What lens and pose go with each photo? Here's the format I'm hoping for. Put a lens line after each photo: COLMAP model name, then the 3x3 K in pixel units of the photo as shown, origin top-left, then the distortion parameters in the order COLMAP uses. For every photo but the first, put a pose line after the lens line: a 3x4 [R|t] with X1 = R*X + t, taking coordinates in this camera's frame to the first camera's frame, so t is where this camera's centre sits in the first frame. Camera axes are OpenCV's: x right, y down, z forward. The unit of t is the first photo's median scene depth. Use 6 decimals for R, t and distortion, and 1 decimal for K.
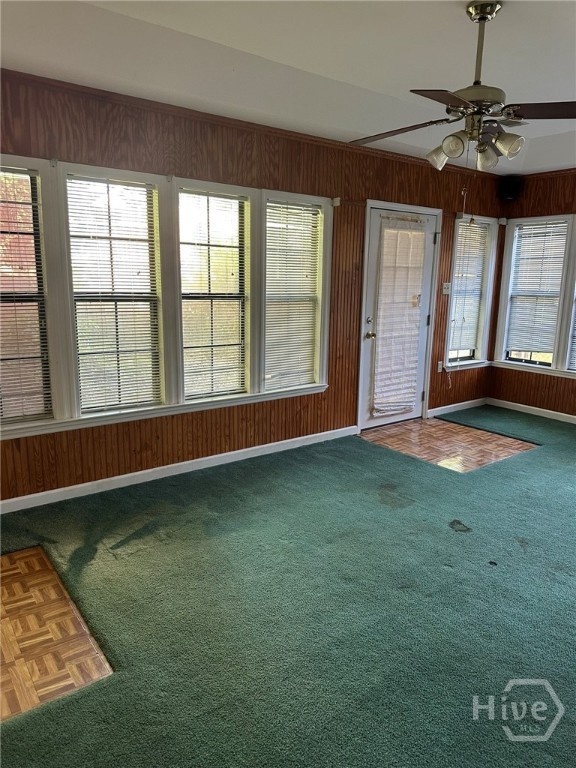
lens RADIAL K [[548.0, 0, 288.0], [0, 548.0, 384.0], [0, 0, 1]] dist [0.103245, -0.152235]
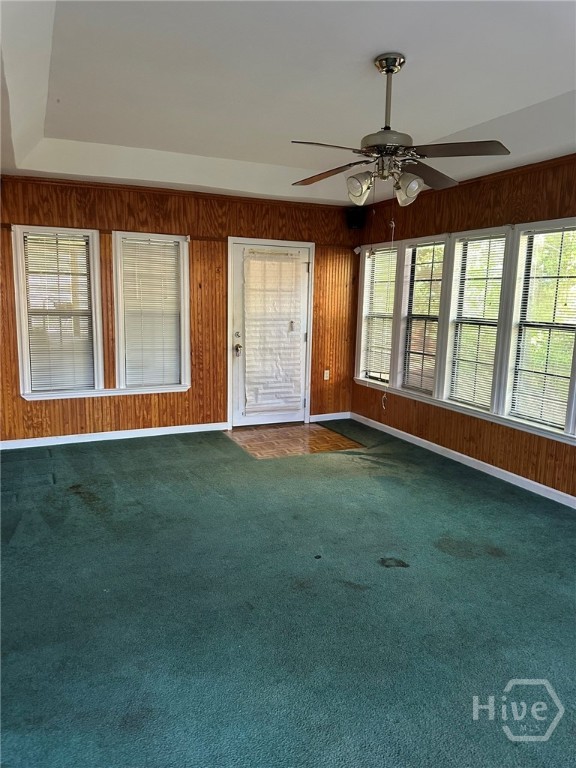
lens RADIAL K [[542.6, 0, 288.0], [0, 542.6, 384.0], [0, 0, 1]] dist [0.043214, -0.046854]
pose [[-0.212936, 0.130311, -0.968337, 0.529669], [-0.227253, 0.957281, 0.178796, -0.069380], [0.950271, 0.258130, -0.174226, 0.404151]]
